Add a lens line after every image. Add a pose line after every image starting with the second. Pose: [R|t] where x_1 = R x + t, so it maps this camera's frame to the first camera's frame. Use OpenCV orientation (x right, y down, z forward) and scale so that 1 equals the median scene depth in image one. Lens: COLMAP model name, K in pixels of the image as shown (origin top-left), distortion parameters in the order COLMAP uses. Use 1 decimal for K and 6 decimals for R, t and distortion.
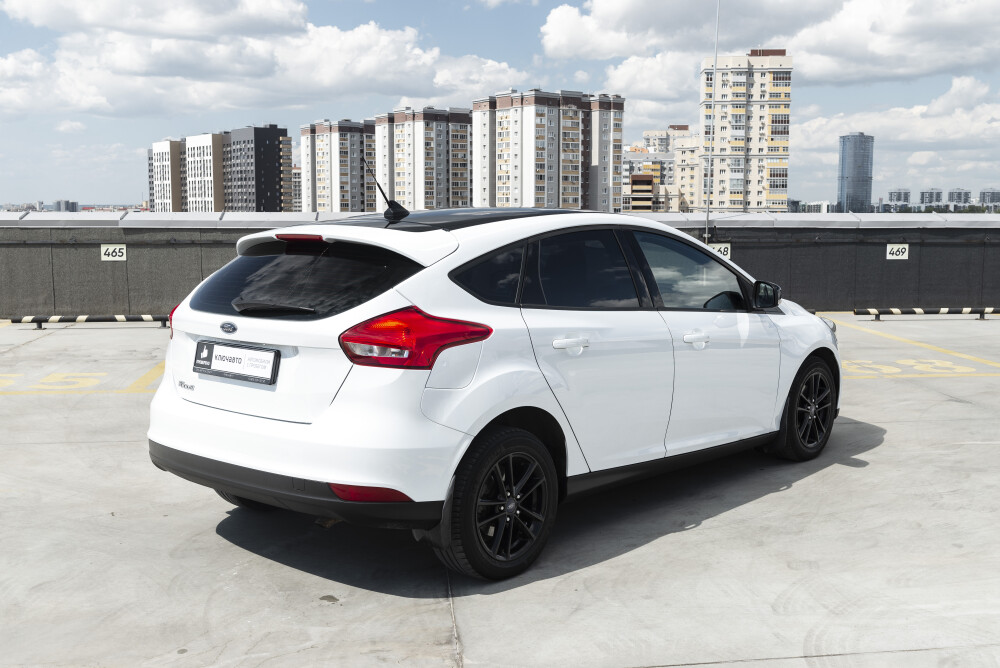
lens RADIAL K [[1078.2, 0, 500.0], [0, 1078.2, 334.0], [0, 0, 1]] dist [-0.000344, -0.004825]
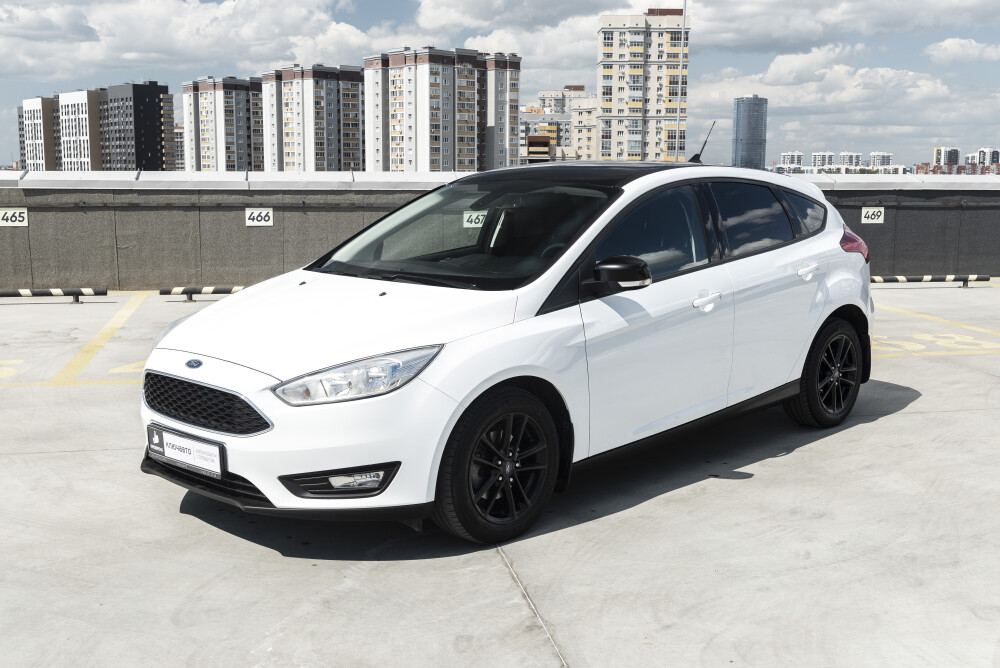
lens RADIAL K [[1103.2, 0, 484.6], [0, 1103.2, 335.6], [0, 0, 1]] dist [-0.000731, -0.008026]
pose [[0.996664, -0.009709, 0.081040, -0.049935], [0.007060, 0.999433, 0.032909, -0.006109], [-0.081313, -0.032227, 0.996167, 0.074139]]
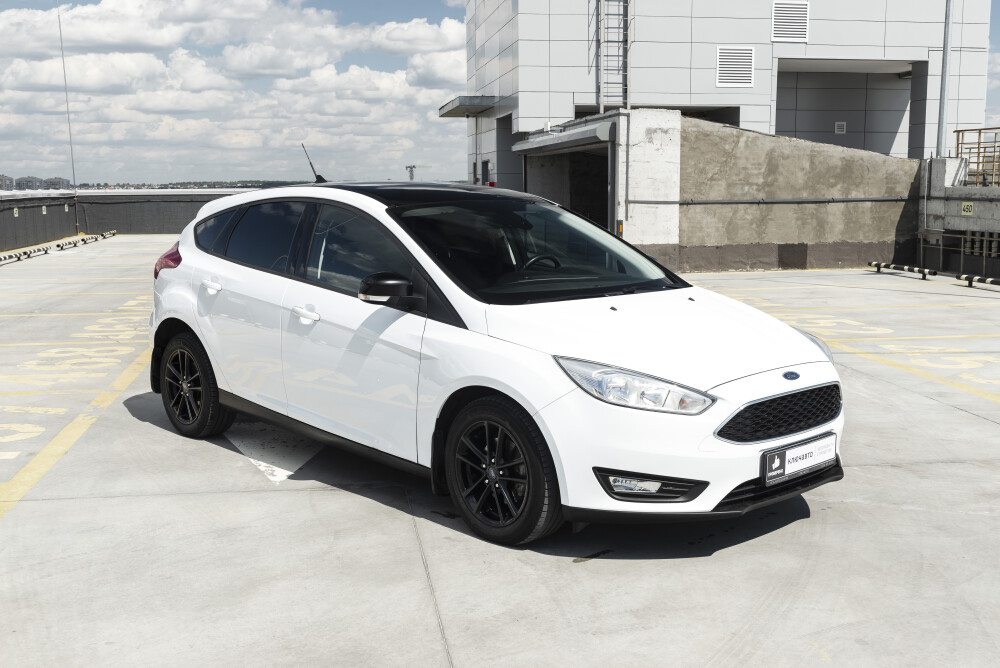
lens RADIAL K [[1078.2, 0, 500.0], [0, 1078.2, 334.0], [0, 0, 1]] dist [-0.000344, -0.004825]
pose [[-0.029163, -0.136693, 0.990184, -0.416048], [0.122046, 0.982707, 0.139256, -0.055375], [-0.992096, 0.124910, -0.011975, 0.474672]]
